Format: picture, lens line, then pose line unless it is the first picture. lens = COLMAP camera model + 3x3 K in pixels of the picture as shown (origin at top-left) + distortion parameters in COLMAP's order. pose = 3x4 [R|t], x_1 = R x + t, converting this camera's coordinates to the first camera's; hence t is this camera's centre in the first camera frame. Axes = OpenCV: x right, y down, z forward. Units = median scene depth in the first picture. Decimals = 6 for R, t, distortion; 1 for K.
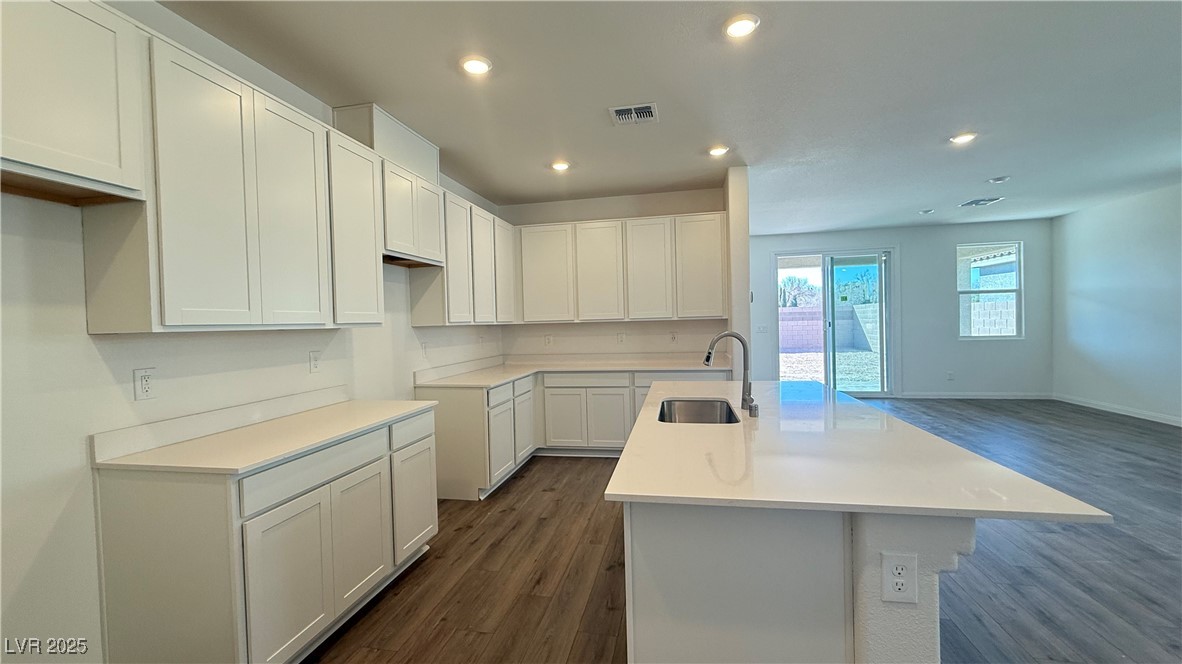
lens RADIAL K [[473.6, 0, 592.0], [0, 473.6, 328.9], [0, 0, 1]] dist [0.002726, 0.001153]
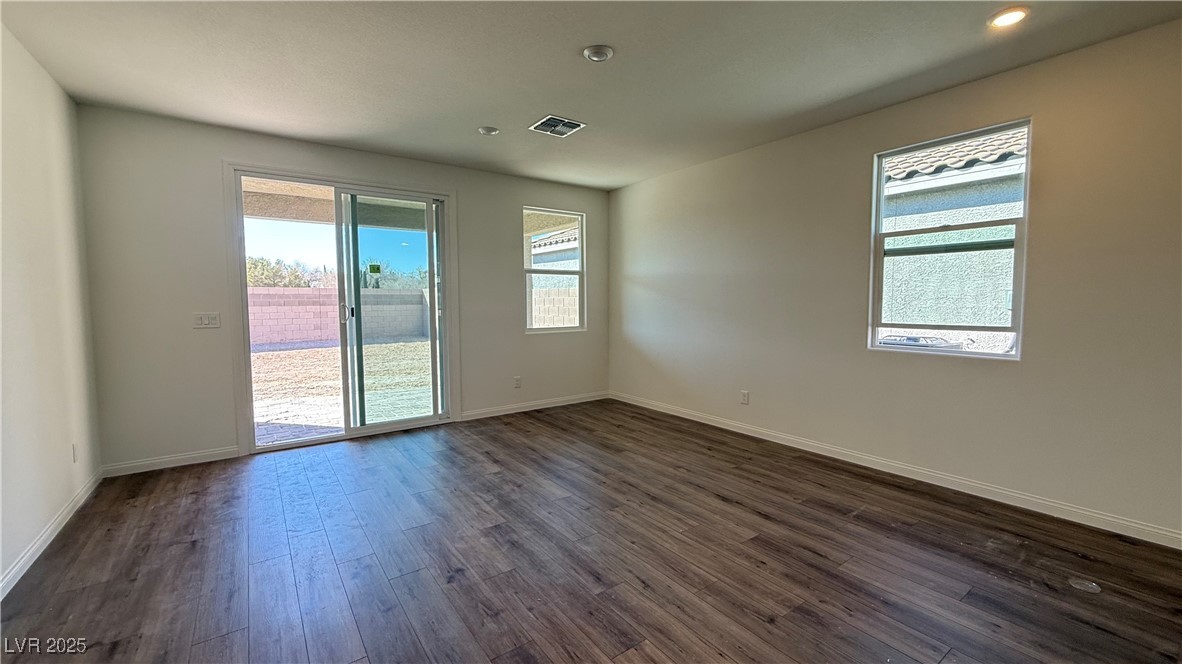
lens RADIAL K [[473.6, 0, 585.1], [0, 473.6, 333.5], [0, 0, 1]] dist [0.002726, 0.001153]
pose [[0.687795, -0.029864, 0.725290, 0.290677], [-0.000999, 0.999113, 0.042086, -0.009062], [-0.725904, -0.029671, 0.687156, 0.413424]]
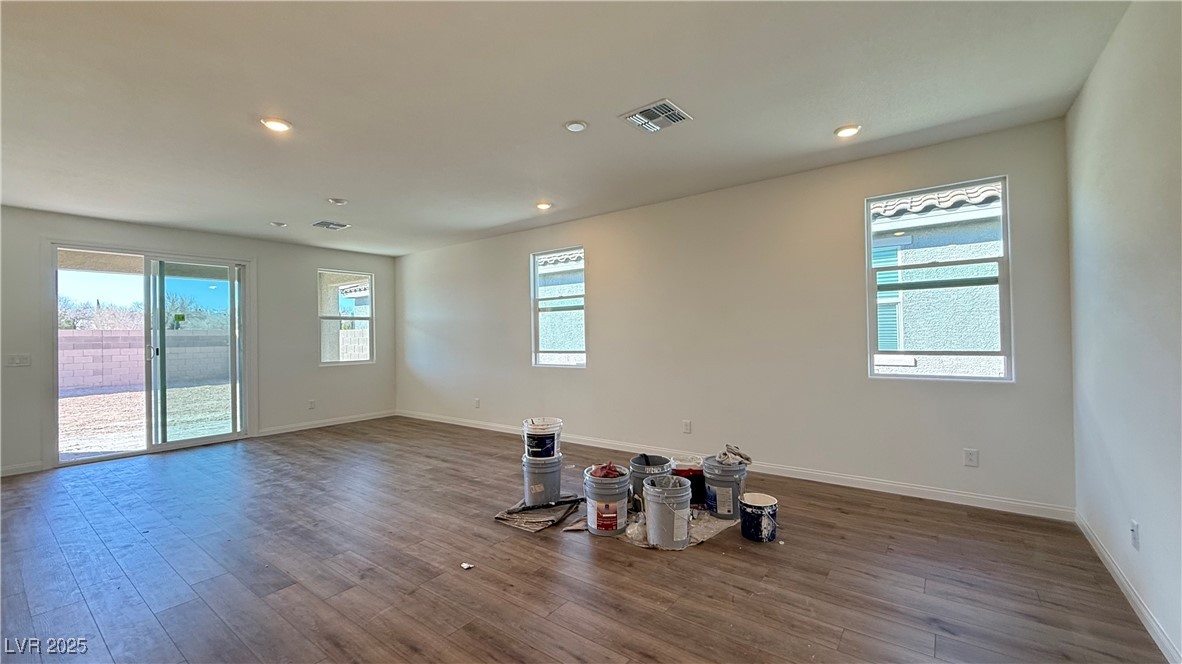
lens RADIAL K [[473.6, 0, 584.7], [0, 473.6, 332.3], [0, 0, 1]] dist [0.002726, 0.001153]
pose [[0.444082, 0.023005, 0.895691, 0.142989], [0.020638, 0.999142, -0.035895, -0.000230], [-0.895749, 0.034426, 0.443226, 0.082066]]
